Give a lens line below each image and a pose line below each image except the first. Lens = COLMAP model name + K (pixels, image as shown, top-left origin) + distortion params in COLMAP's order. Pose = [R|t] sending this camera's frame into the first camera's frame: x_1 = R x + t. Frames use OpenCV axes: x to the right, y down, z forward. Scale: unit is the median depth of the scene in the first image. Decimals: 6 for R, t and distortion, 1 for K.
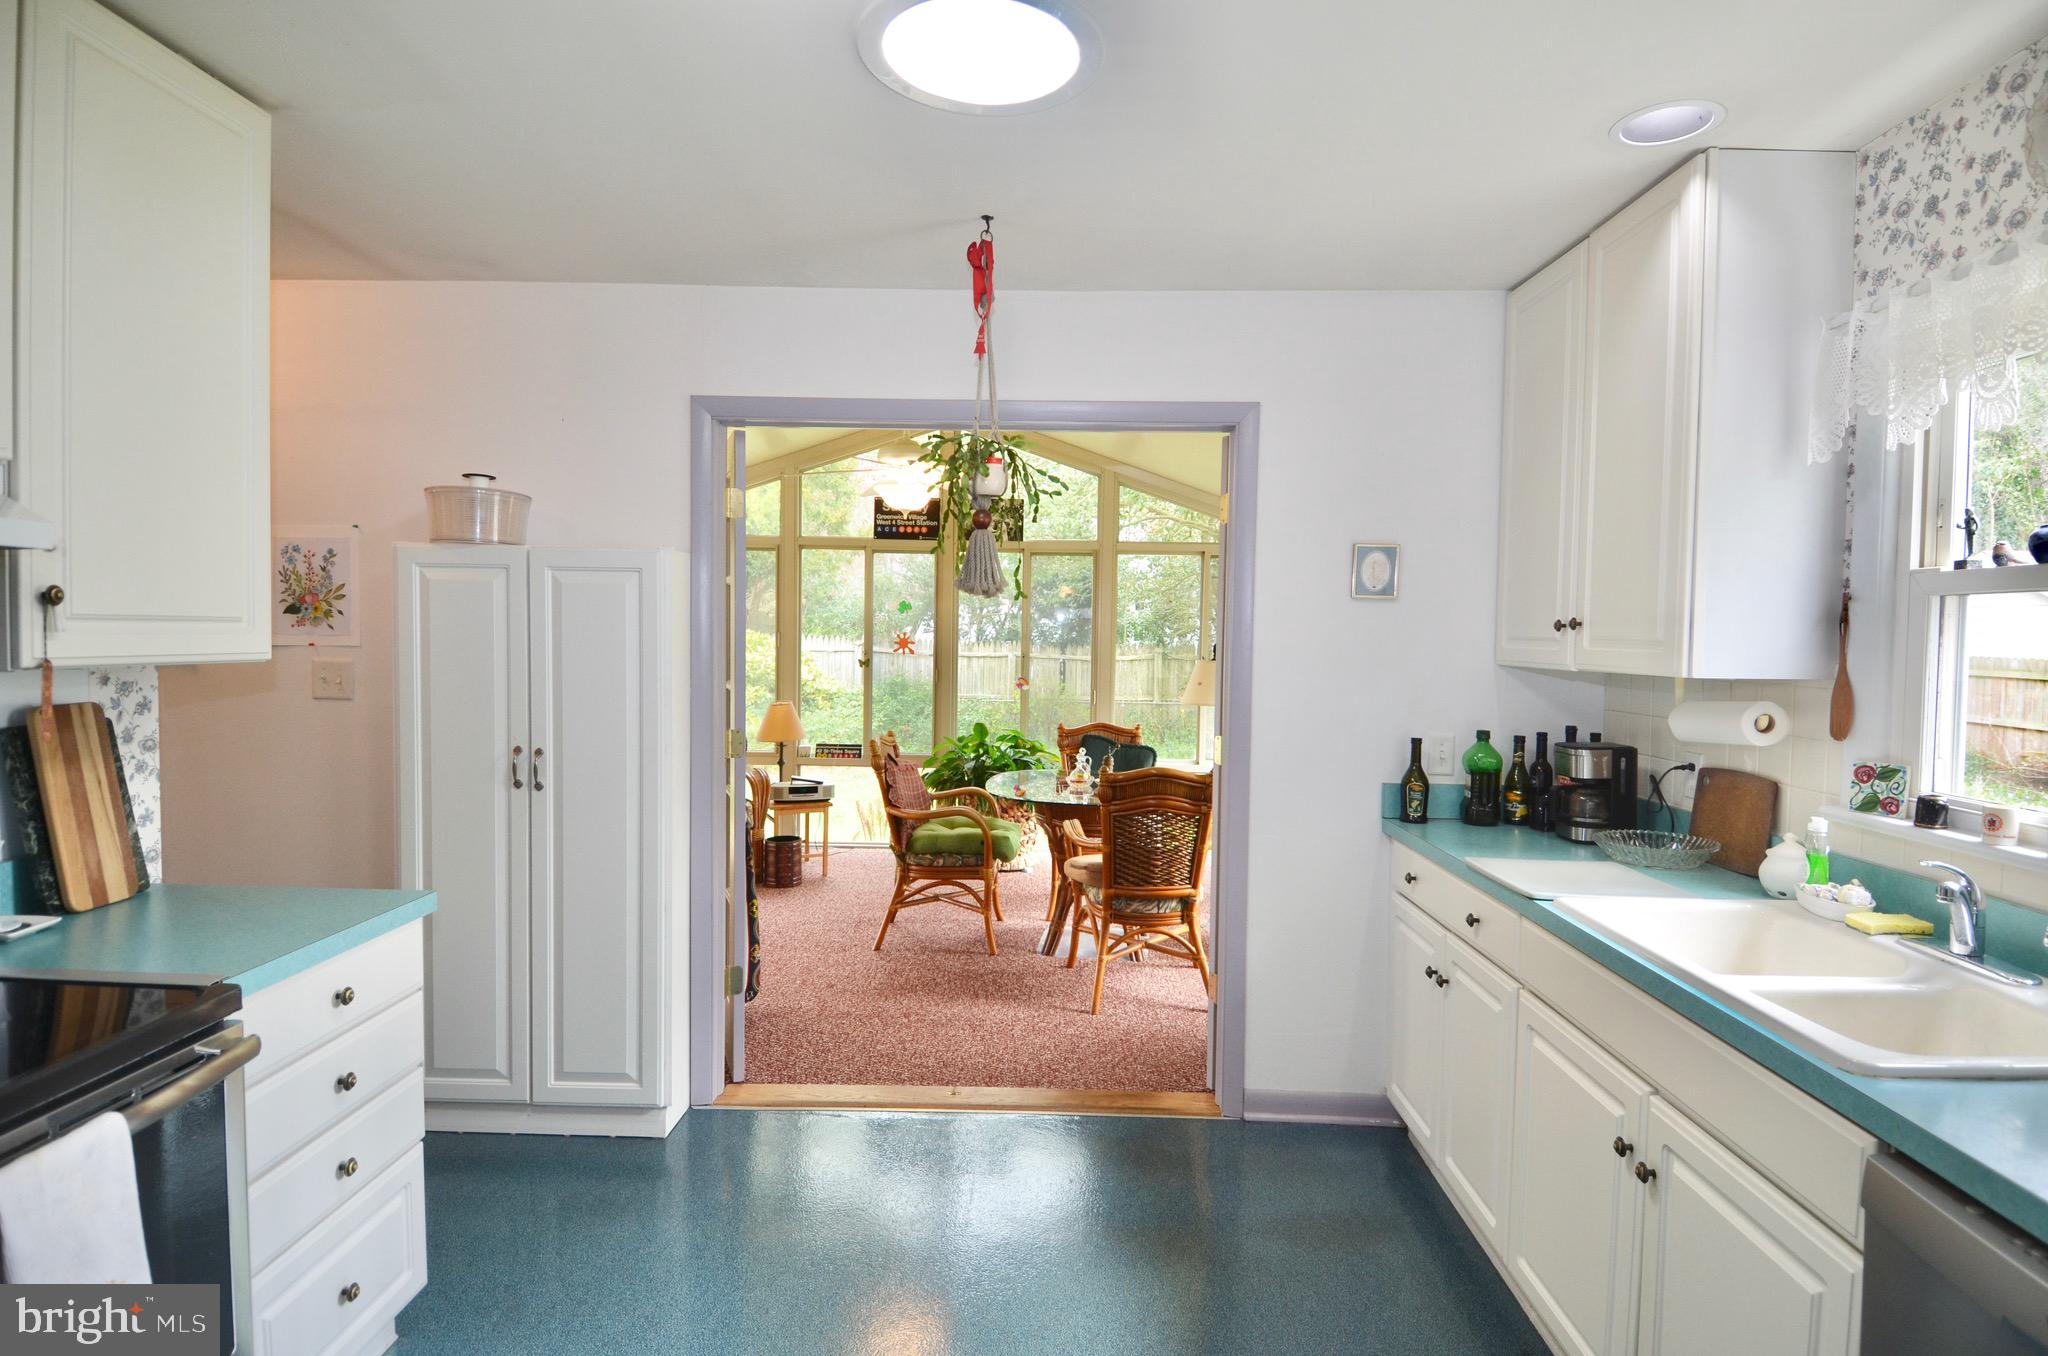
lens RADIAL K [[1063.8, 0, 1044.9], [0, 1063.8, 675.6], [0, 0, 1]] dist [0.038085, -0.041526]
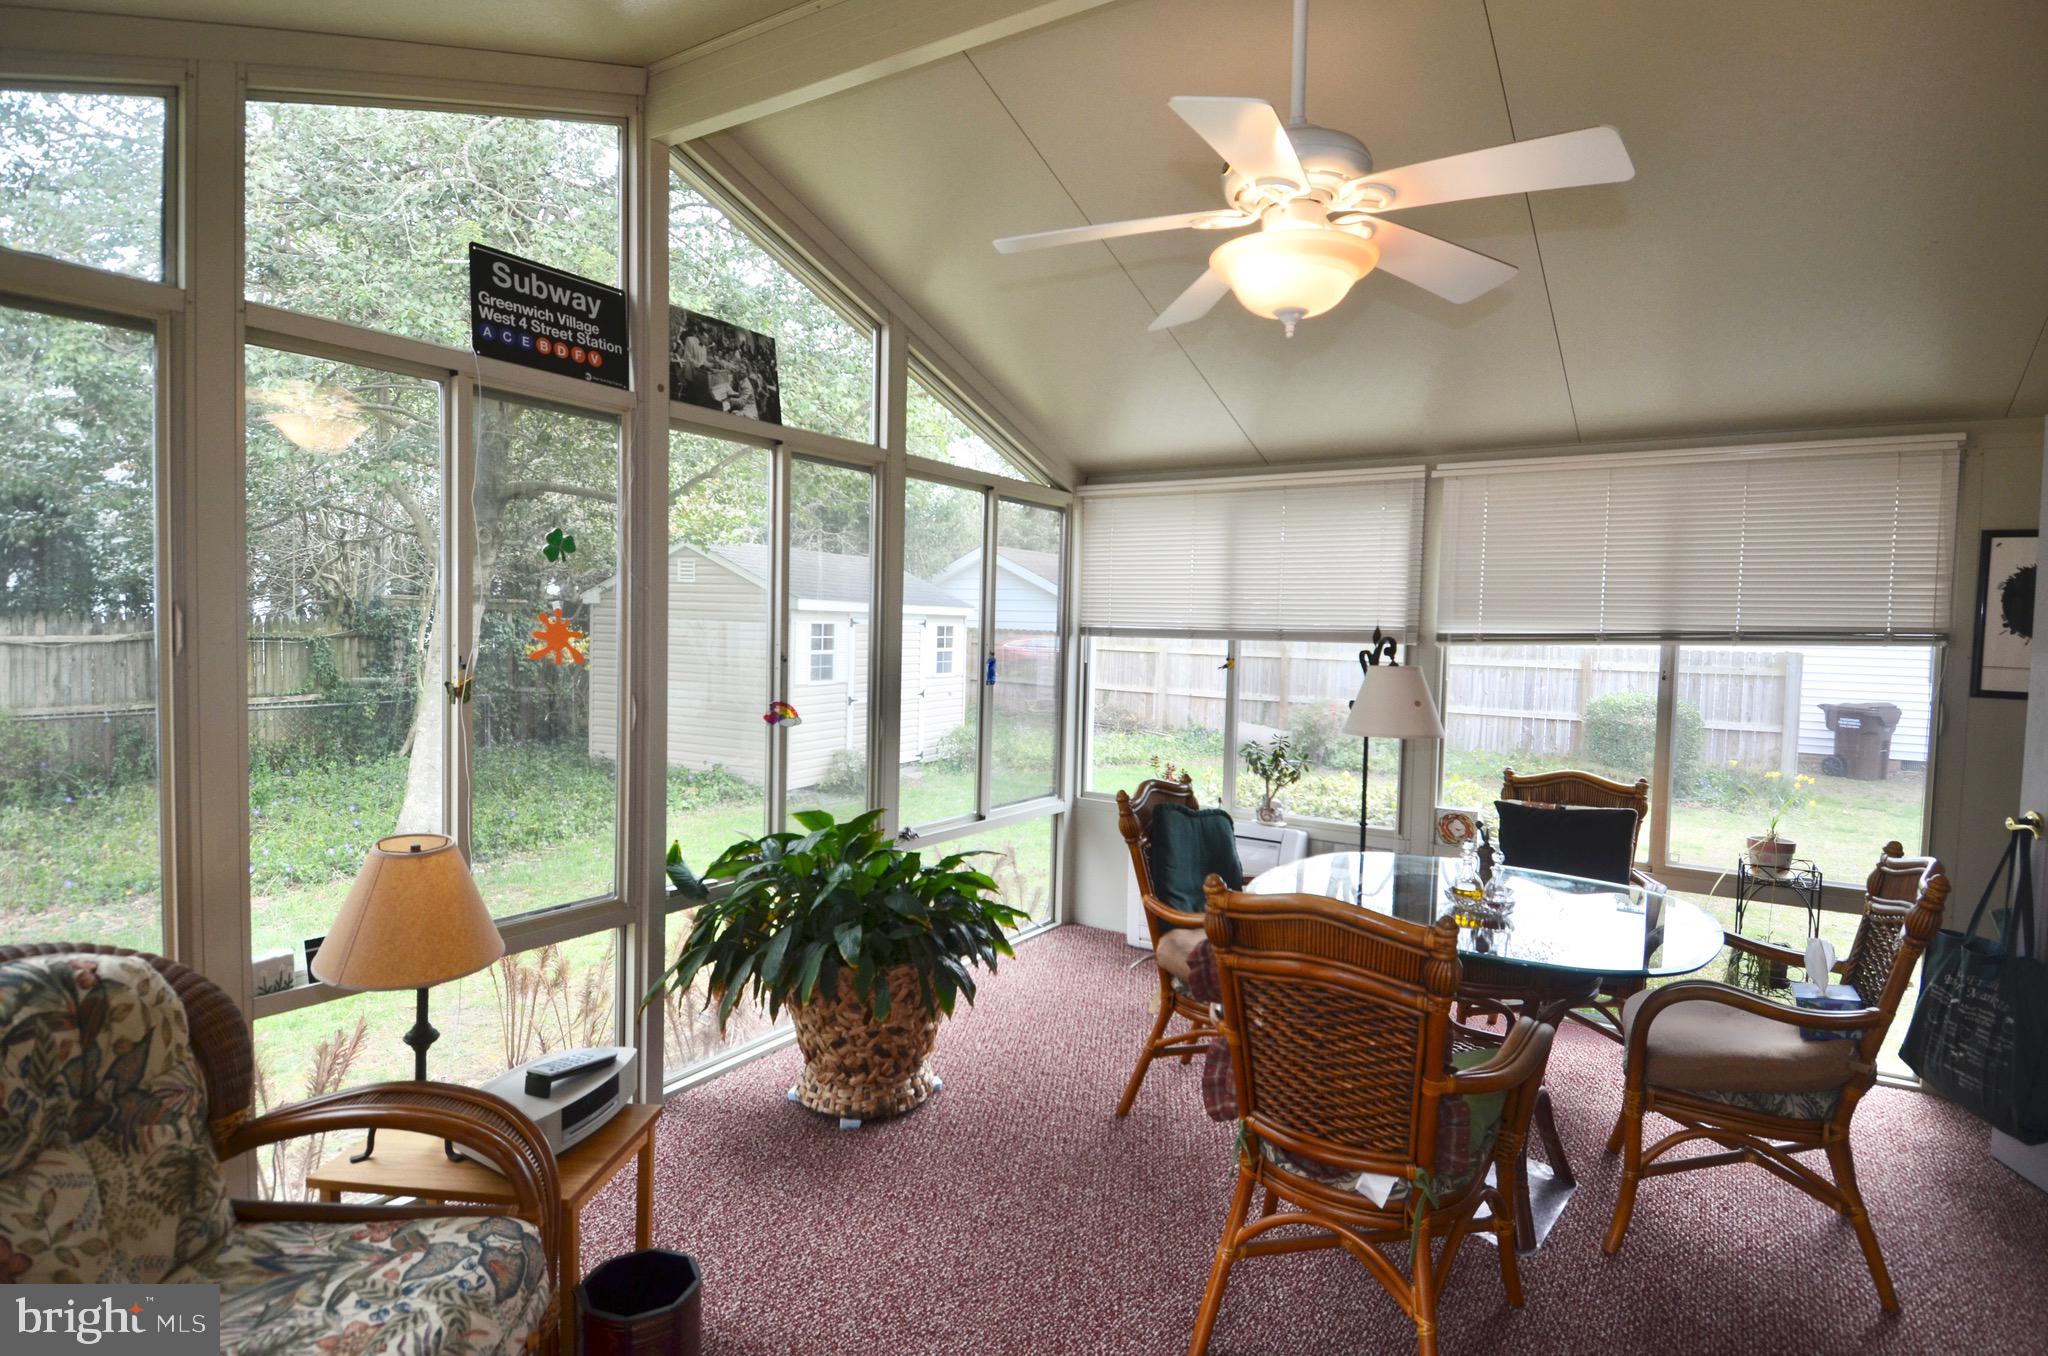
lens RADIAL K [[1063.8, 0, 1039.0], [0, 1063.8, 679.2], [0, 0, 1]] dist [0.038085, -0.041526]
pose [[0.525755, -0.047245, 0.849323, -0.851817], [0.017469, 0.998846, 0.044749, -0.066454], [-0.850457, -0.008691, 0.525973, 1.423812]]
